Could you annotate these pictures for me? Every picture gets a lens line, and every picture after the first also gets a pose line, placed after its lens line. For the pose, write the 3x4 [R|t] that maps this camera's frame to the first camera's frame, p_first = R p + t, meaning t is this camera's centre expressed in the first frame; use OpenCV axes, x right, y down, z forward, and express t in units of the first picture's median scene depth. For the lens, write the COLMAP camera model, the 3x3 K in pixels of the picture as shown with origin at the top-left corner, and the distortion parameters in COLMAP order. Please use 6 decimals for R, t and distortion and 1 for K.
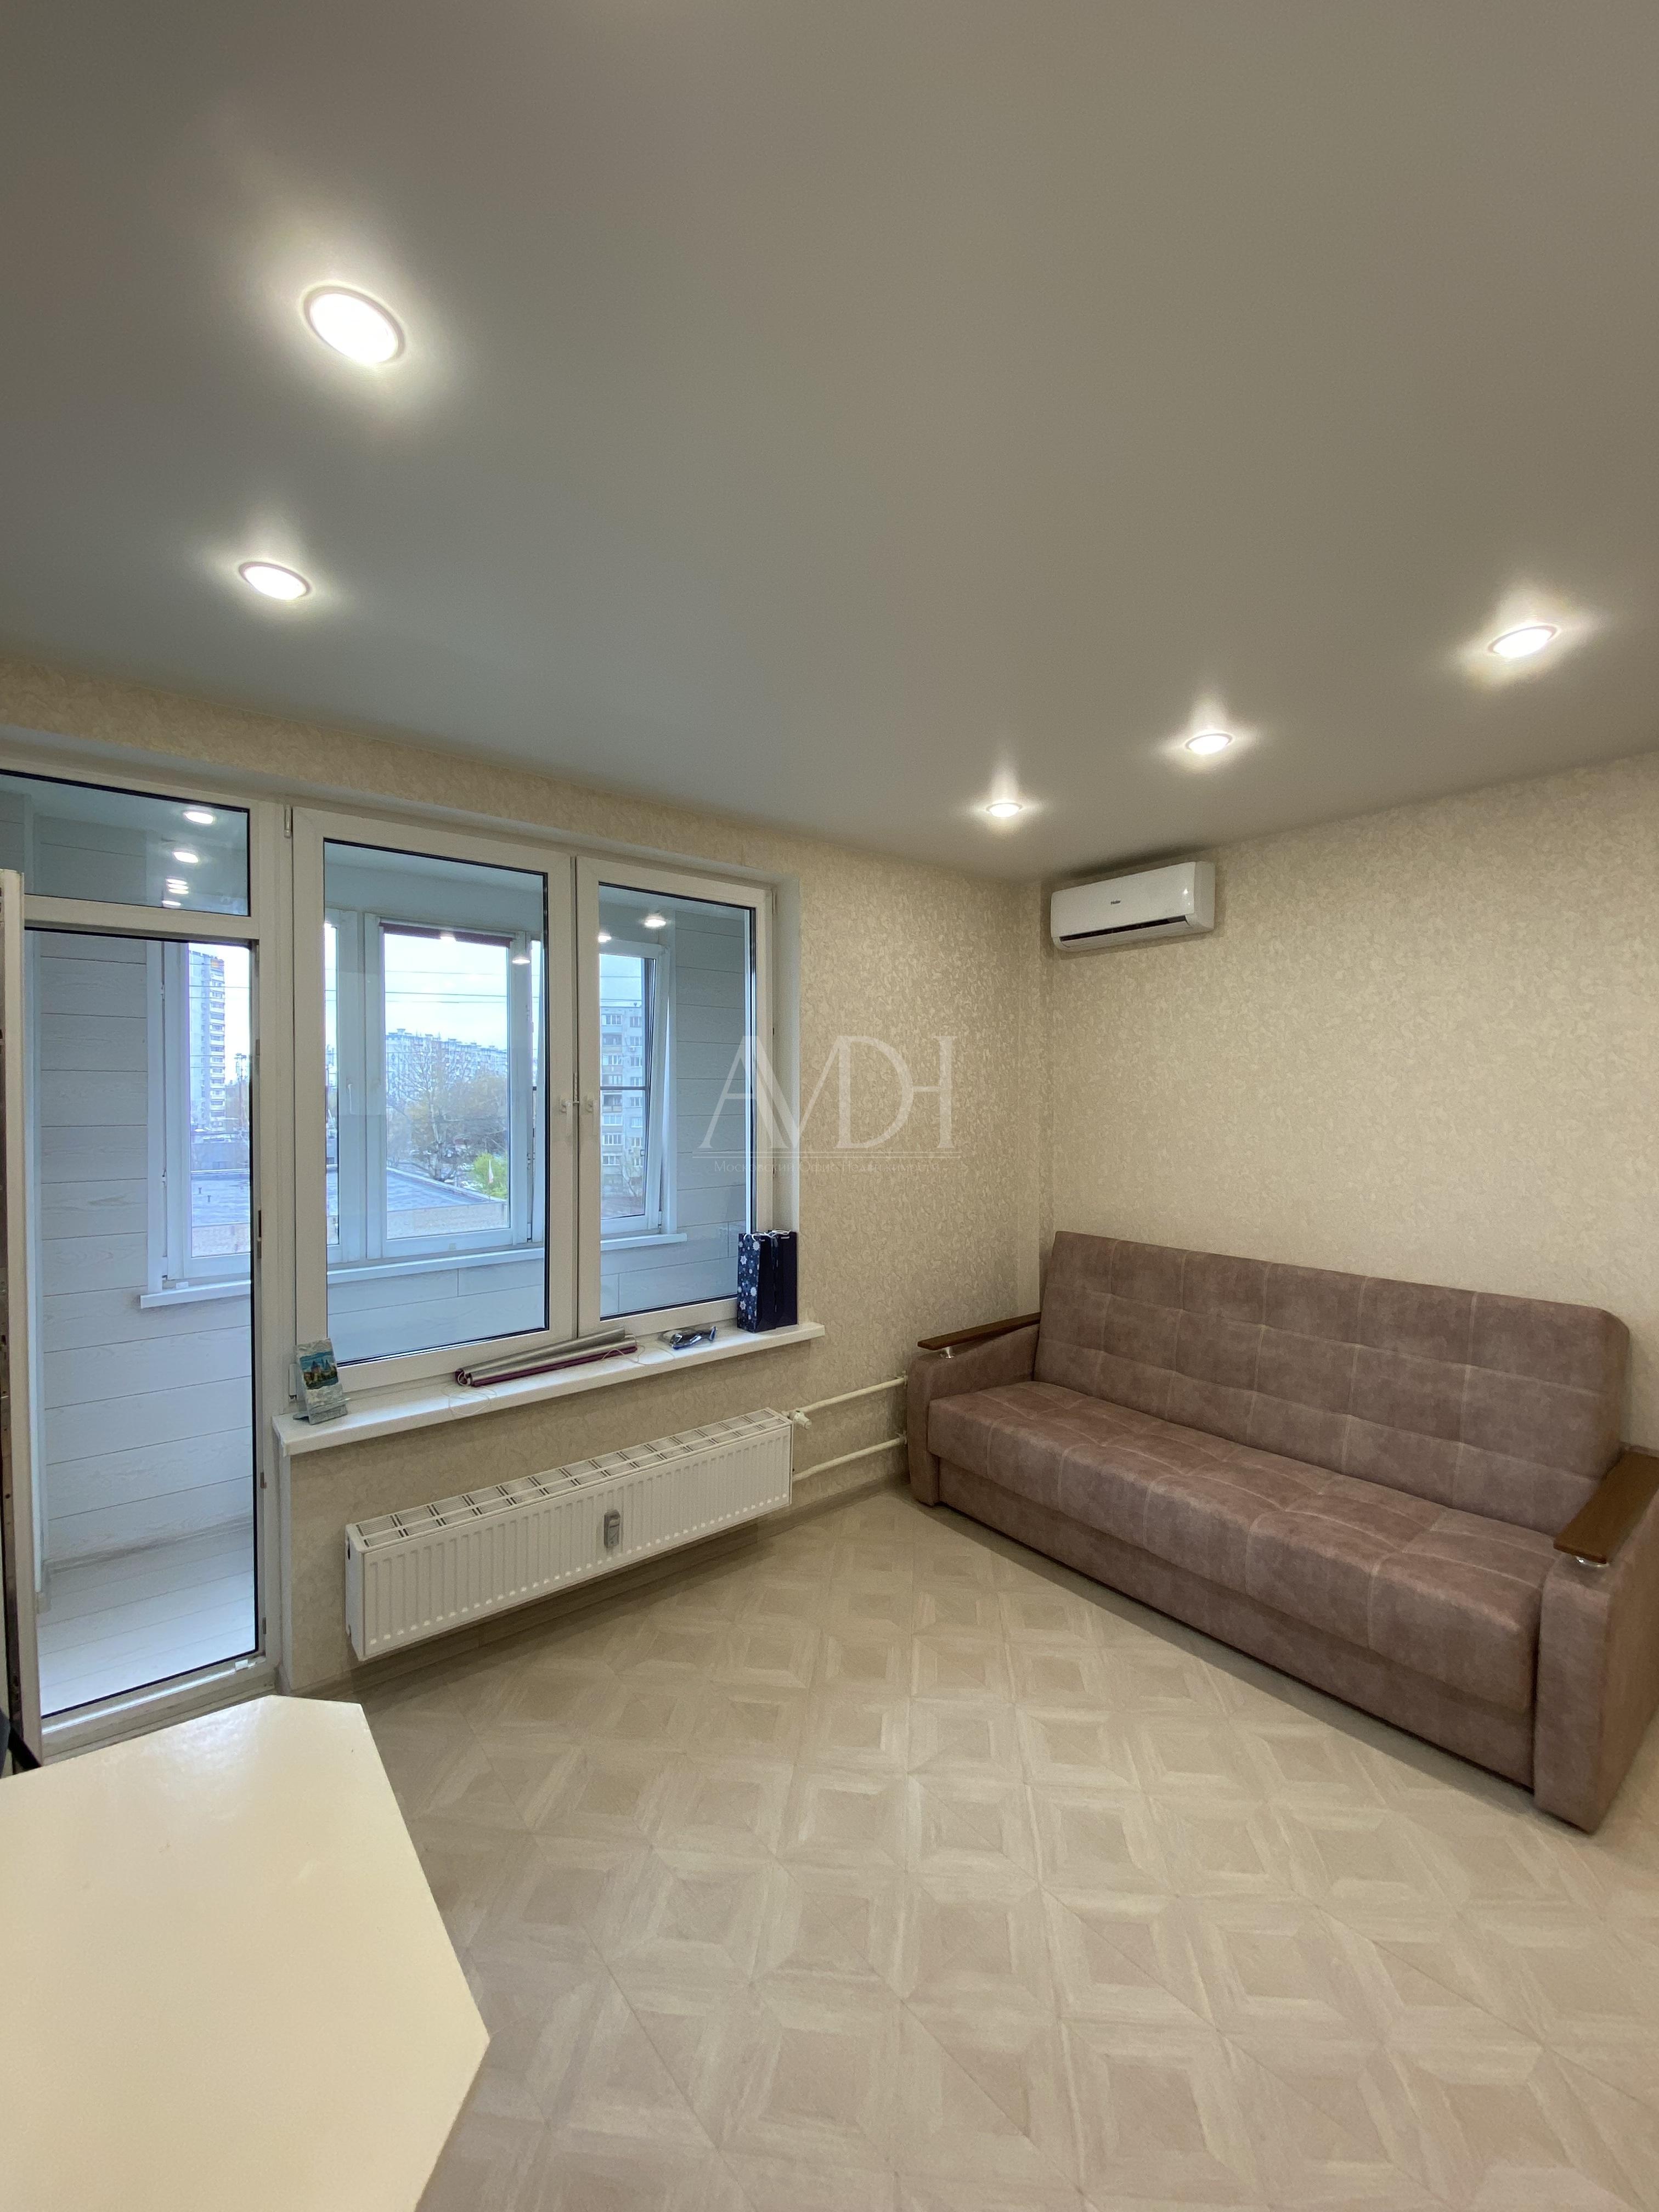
lens RADIAL K [[891.9, 0, 840.3], [0, 891.9, 1105.3], [0, 0, 1]] dist [0.009800, -0.015629]
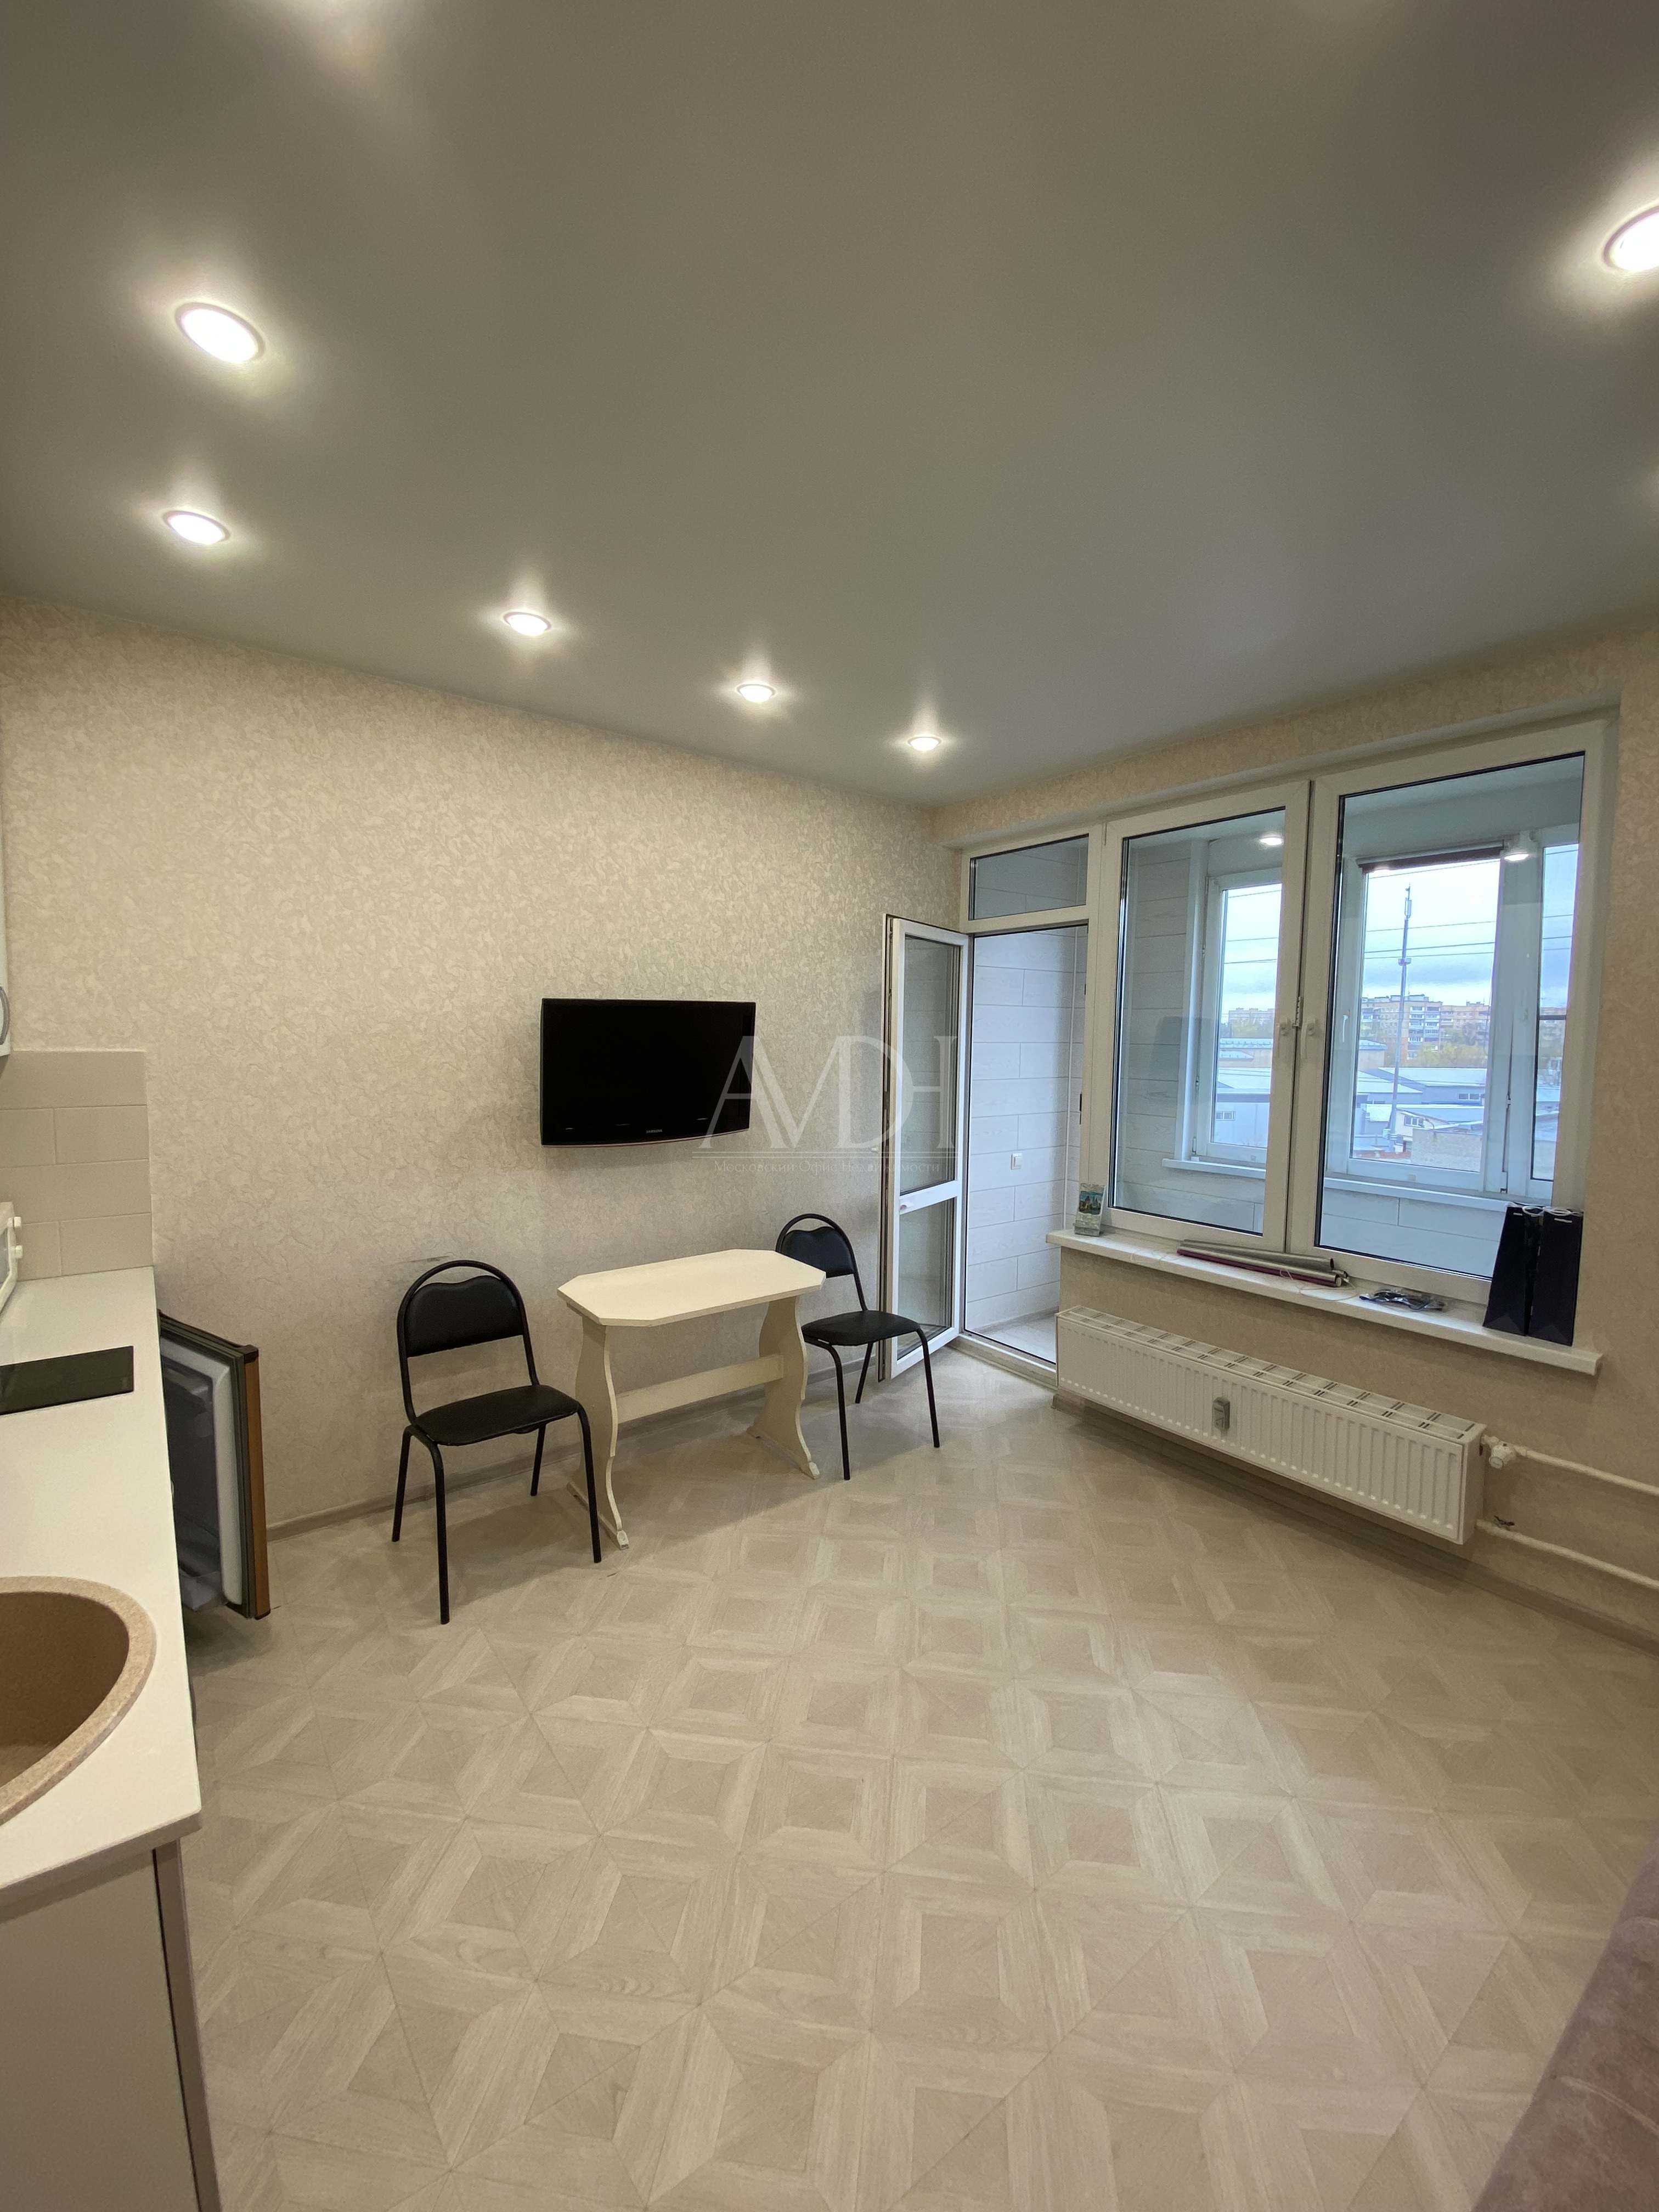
lens RADIAL K [[888.5, 0, 829.4], [0, 888.5, 1101.2], [0, 0, 1]] dist [0.029089, -0.023286]
pose [[-0.020551, 0.081293, -0.996478, 0.866204], [-0.025392, 0.996325, 0.081804, 0.012397], [0.999466, 0.026984, -0.018411, 0.553434]]
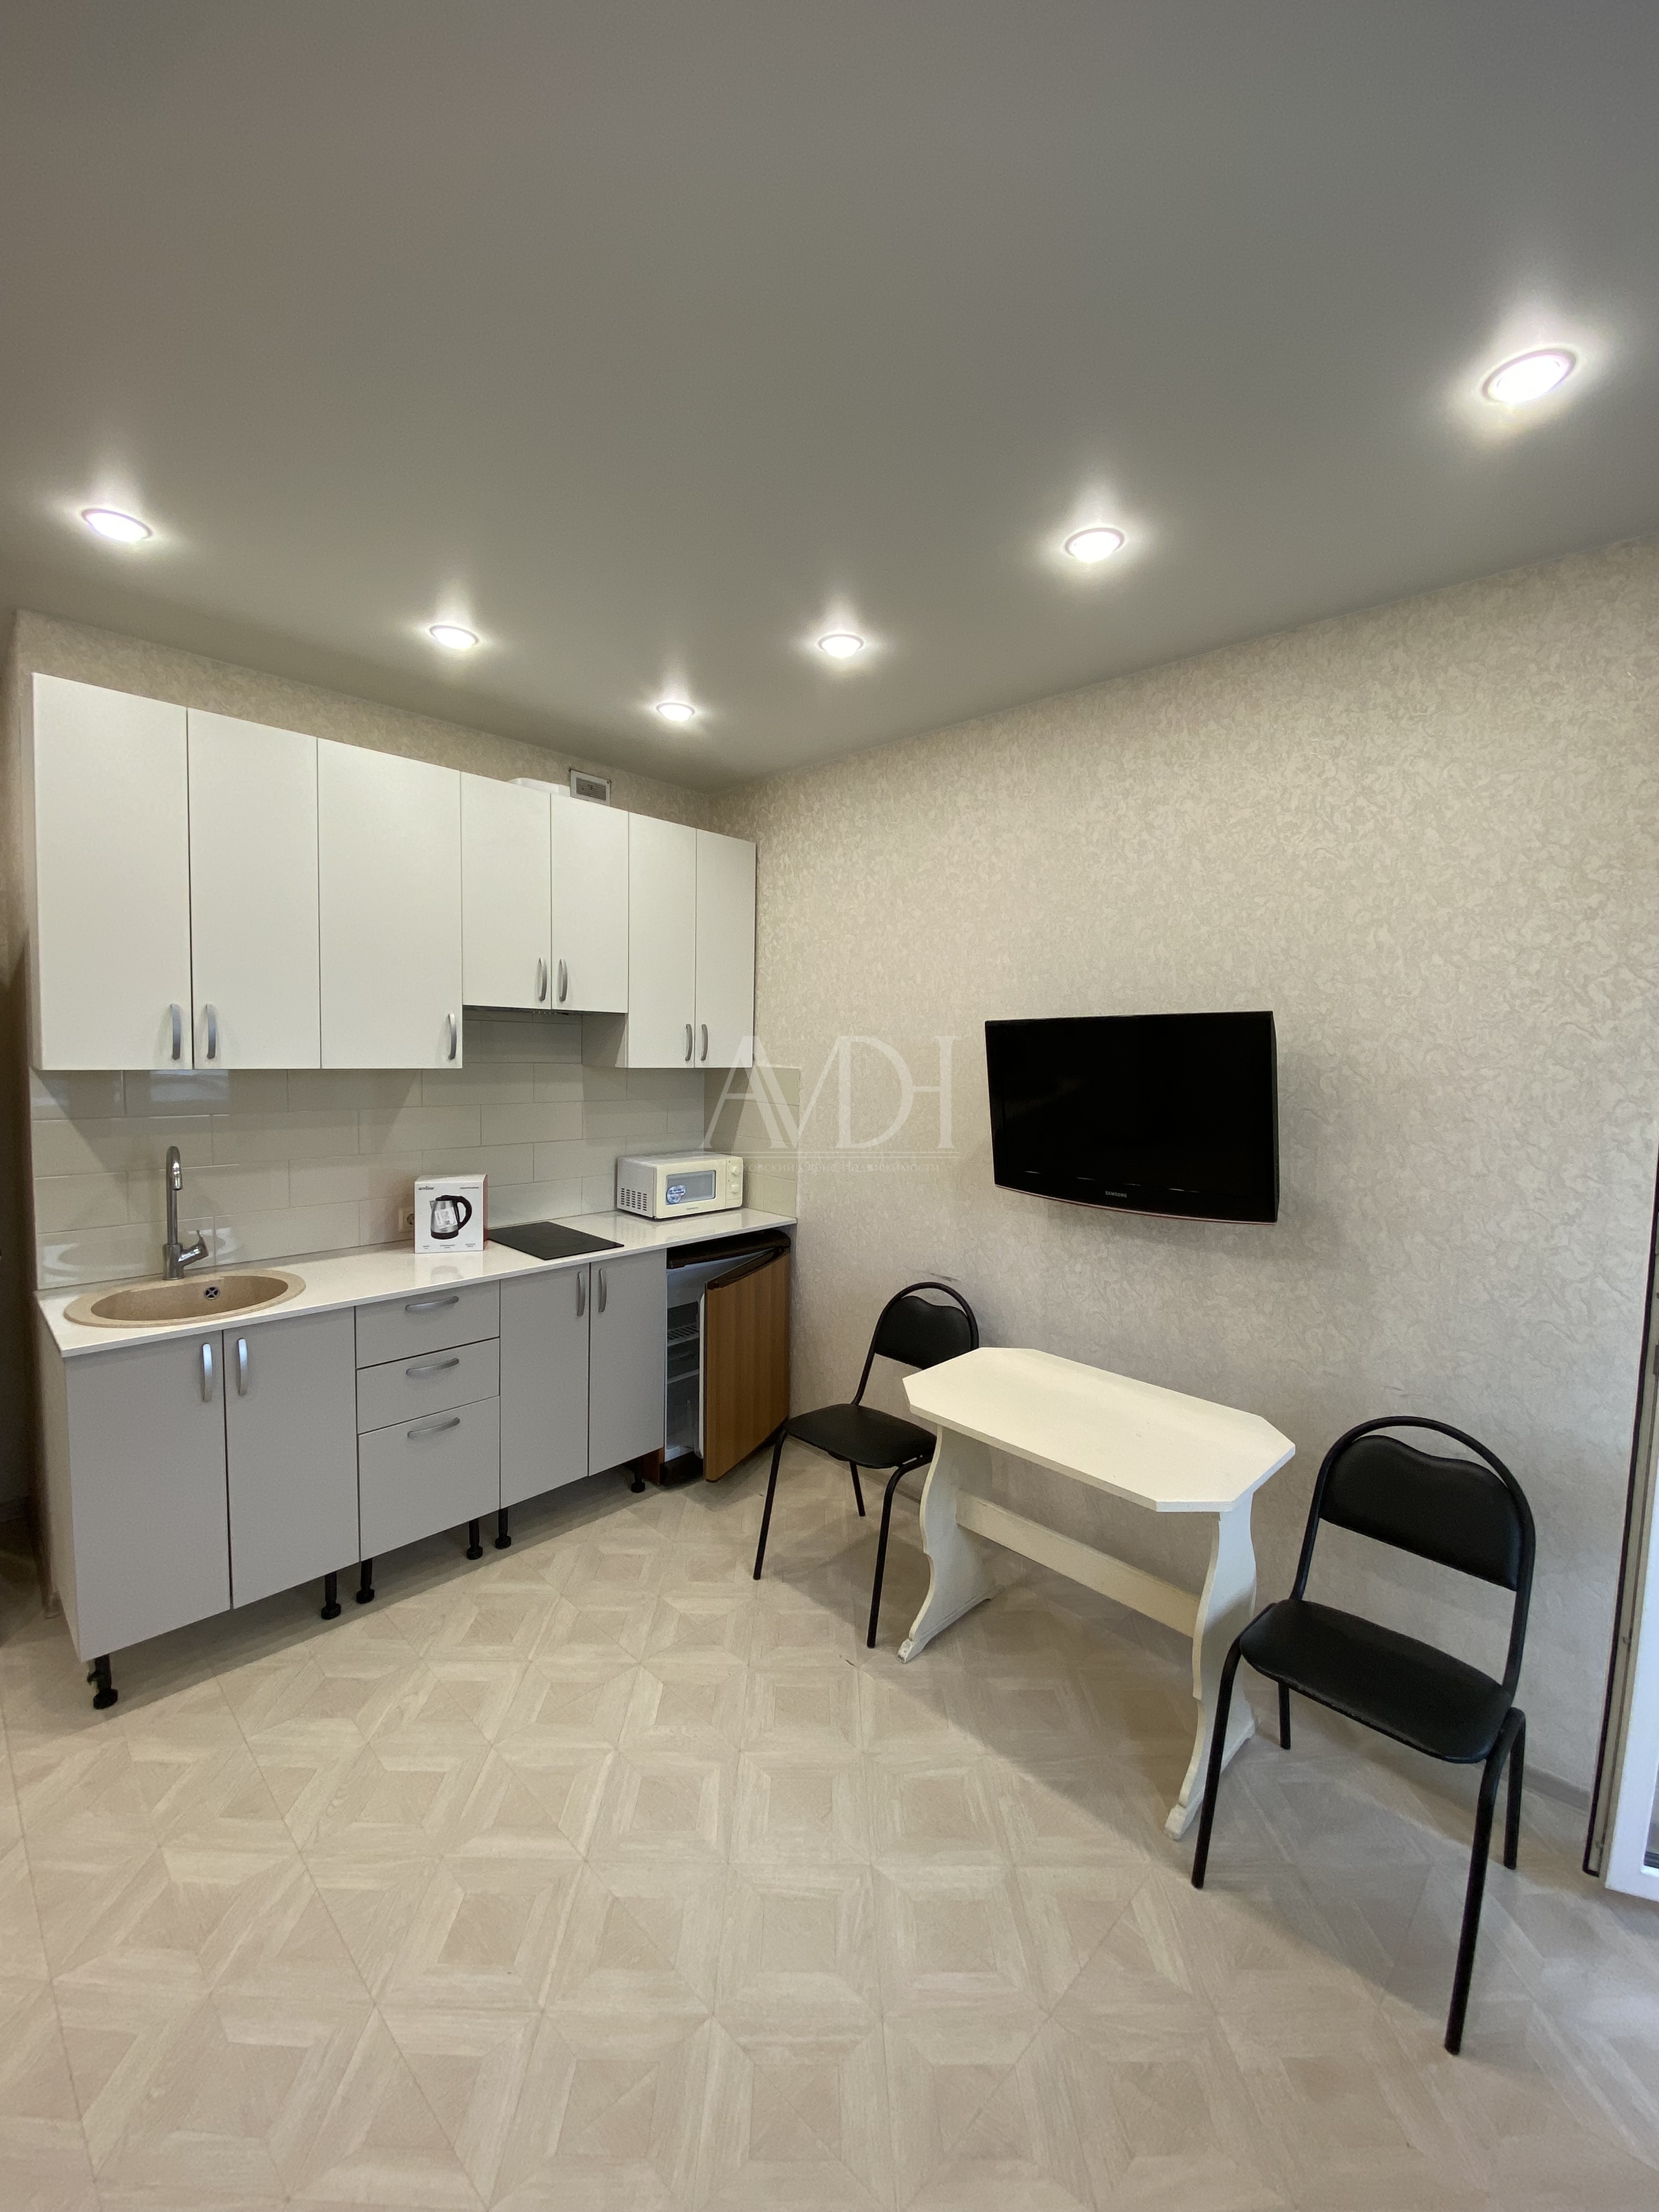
lens RADIAL K [[888.5, 0, 829.4], [0, 888.5, 1101.2], [0, 0, 1]] dist [0.029089, -0.023286]
pose [[-0.992169, -0.009164, -0.124566, 0.045077], [-0.018881, 0.996849, 0.077049, 0.001866], [0.123467, 0.078797, -0.989215, 1.148780]]
